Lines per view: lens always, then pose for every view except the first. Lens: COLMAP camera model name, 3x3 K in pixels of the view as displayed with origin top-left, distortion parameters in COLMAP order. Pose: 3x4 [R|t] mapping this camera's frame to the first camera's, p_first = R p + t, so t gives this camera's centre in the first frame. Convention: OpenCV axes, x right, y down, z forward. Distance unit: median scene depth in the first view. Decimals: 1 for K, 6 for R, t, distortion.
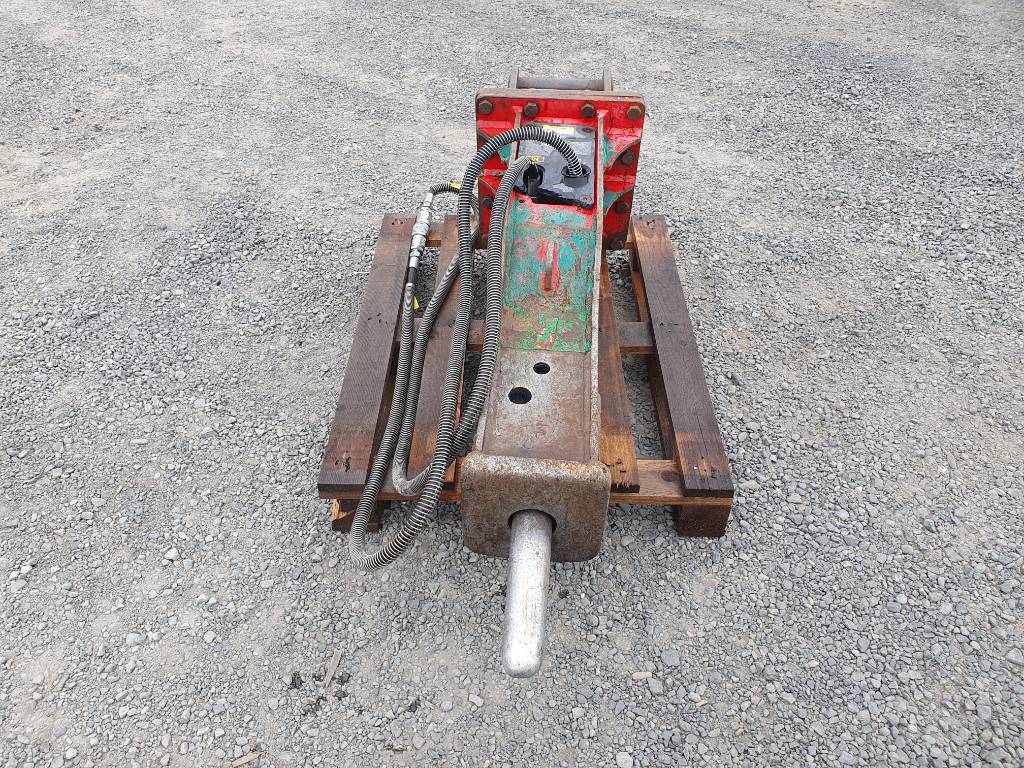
lens RADIAL K [[792.7, 0, 500.6], [0, 792.7, 384.5], [0, 0, 1]] dist [0.000903, 0.001604]
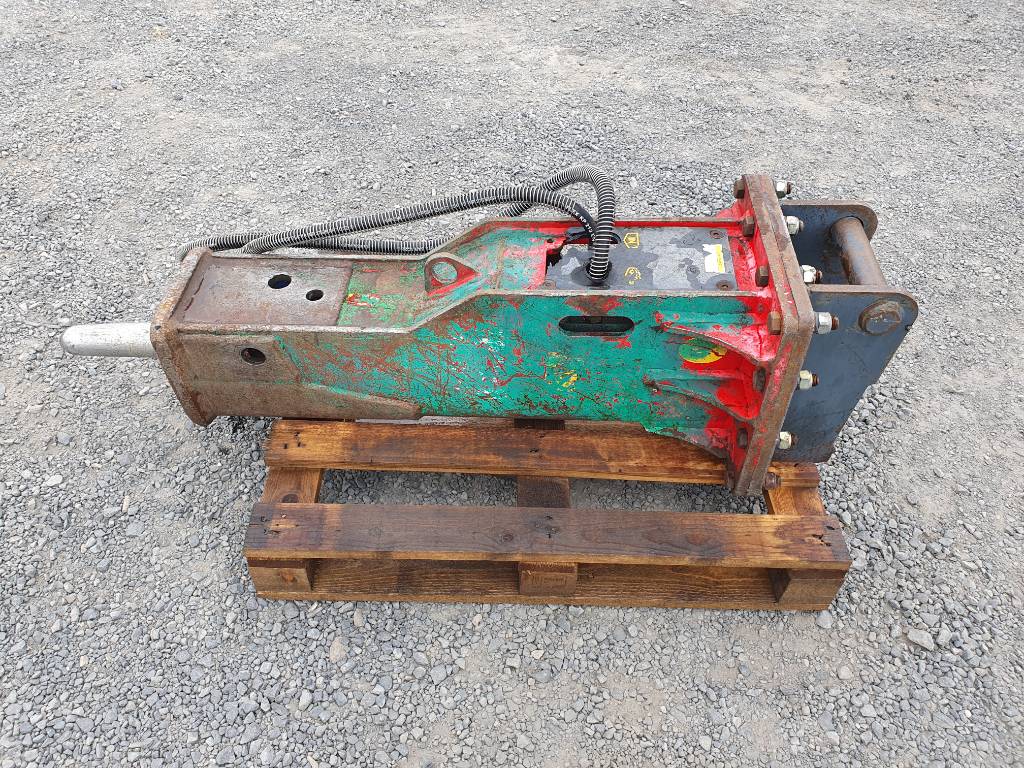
lens RADIAL K [[796.7, 0, 499.4], [0, 796.7, 384.7], [0, 0, 1]] dist [-0.000137, 0.021511]
pose [[0.016777, 0.726652, -0.686801, 0.716022], [-0.707160, 0.494229, 0.505632, -0.550220], [0.706855, 0.477195, 0.522151, 0.621100]]
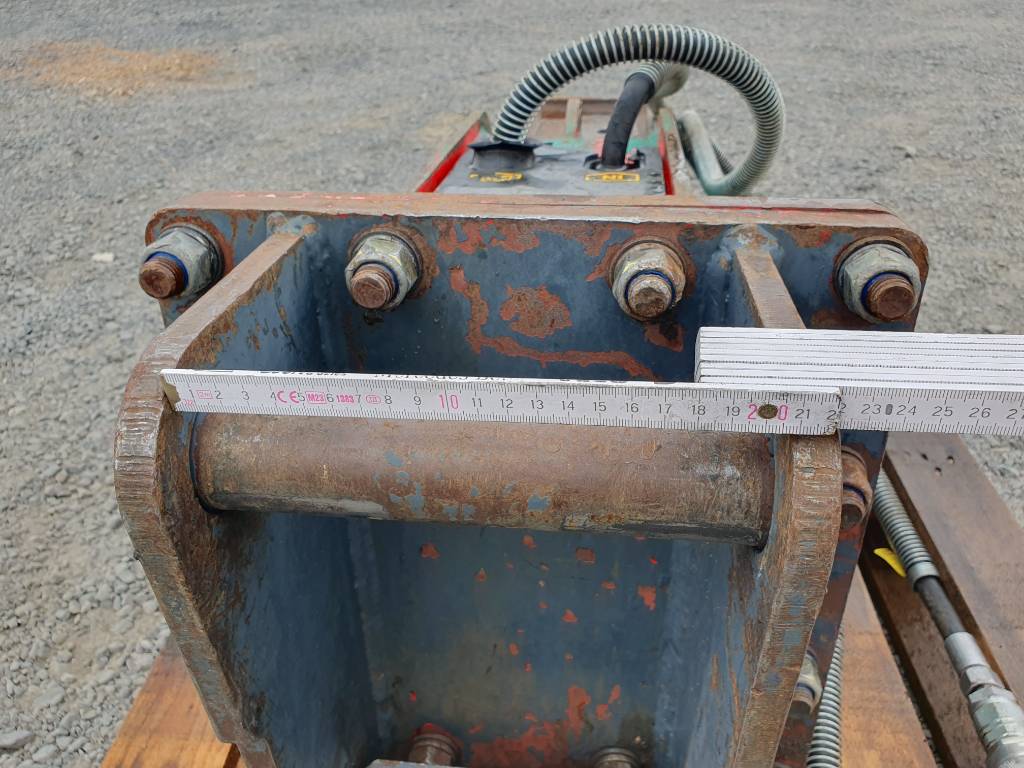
lens RADIAL K [[815.2, 0, 516.5], [0, 815.2, 397.2], [0, 0, 1]] dist [-0.006567, 0.011253]
pose [[-0.999128, -0.002052, 0.041701, 0.075977], [0.040065, 0.233893, 0.971437, -0.657537], [-0.011747, 0.972260, -0.233607, 1.265603]]
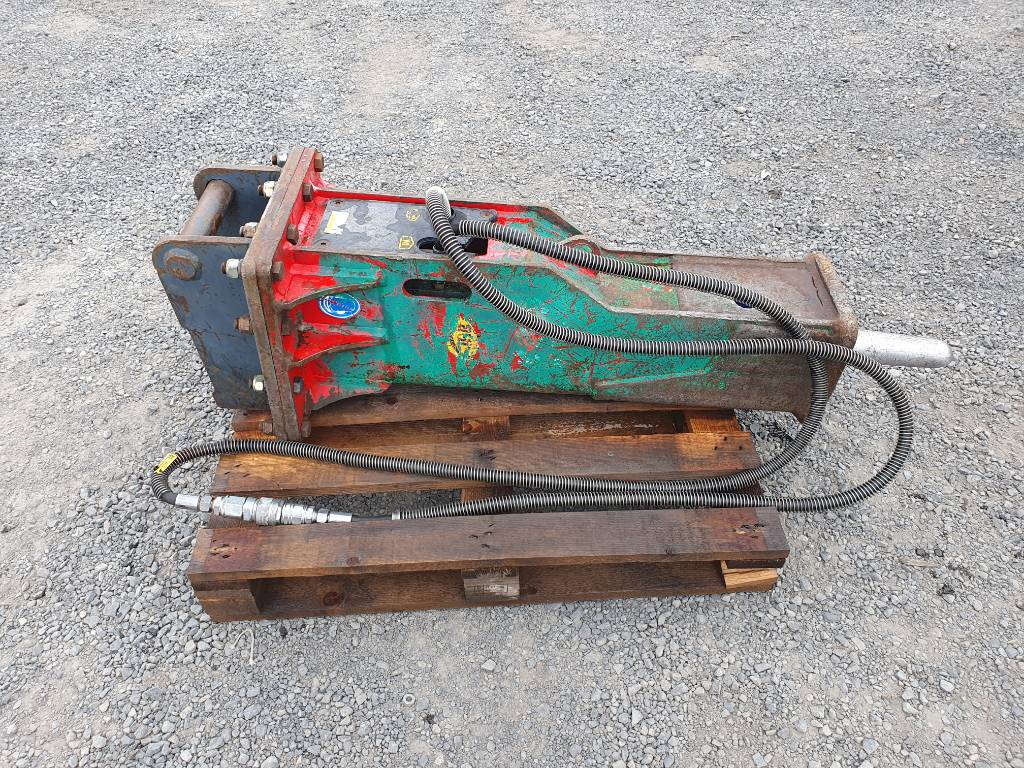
lens RADIAL K [[792.6, 0, 502.1], [0, 792.6, 380.6], [0, 0, 1]] dist [-0.006158, 0.040877]
pose [[-0.050766, -0.699600, 0.712729, -0.668068], [0.693983, 0.488493, 0.528925, -0.611131], [-0.718199, 0.521473, 0.460712, 0.686596]]
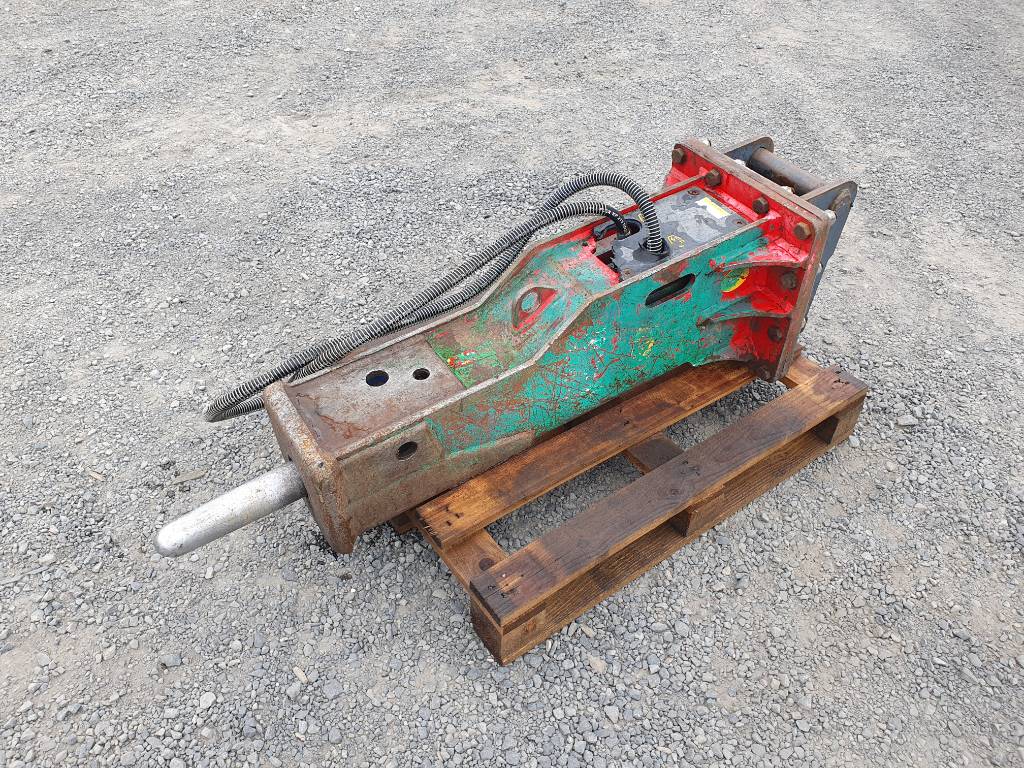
lens RADIAL K [[796.7, 0, 499.4], [0, 796.7, 384.7], [0, 0, 1]] dist [-0.000137, 0.021511]
pose [[0.599750, 0.552139, -0.579174, 0.618287], [-0.558414, 0.807209, 0.191278, -0.226920], [0.573127, 0.208700, 0.792446, 0.237013]]
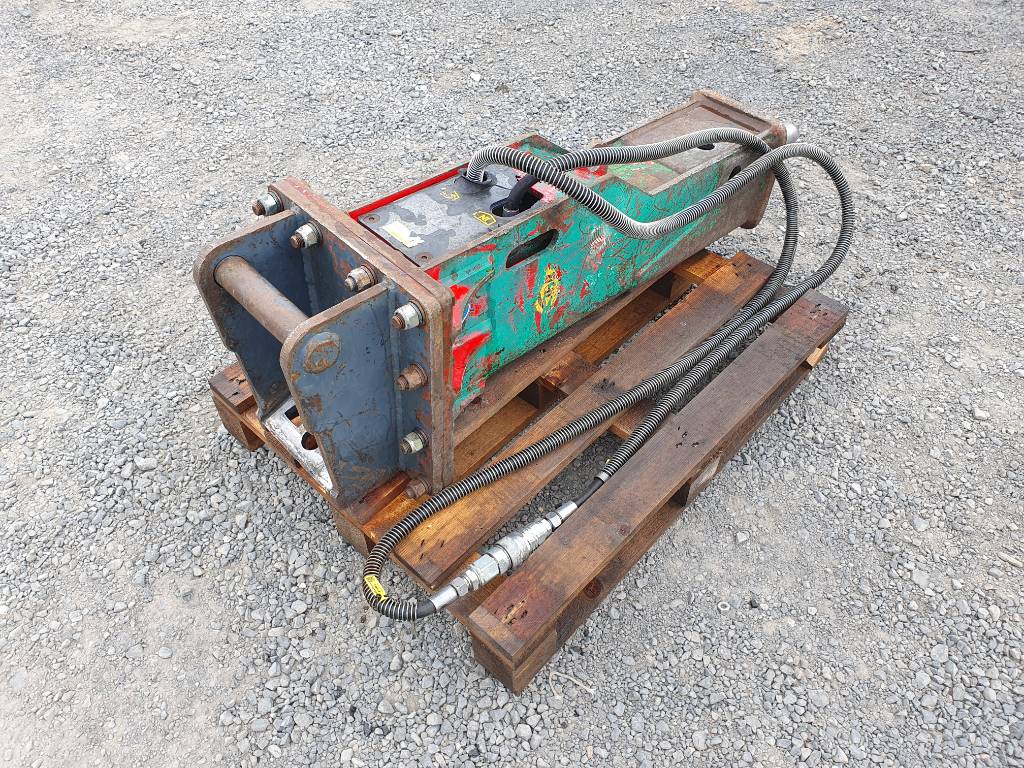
lens RADIAL K [[796.7, 0, 499.4], [0, 796.7, 384.7], [0, 0, 1]] dist [-0.000137, 0.021511]
pose [[-0.734831, -0.499173, 0.459183, -0.405315], [0.471140, 0.111340, 0.875003, -0.966739], [-0.487904, 0.859319, 0.153364, 1.089087]]
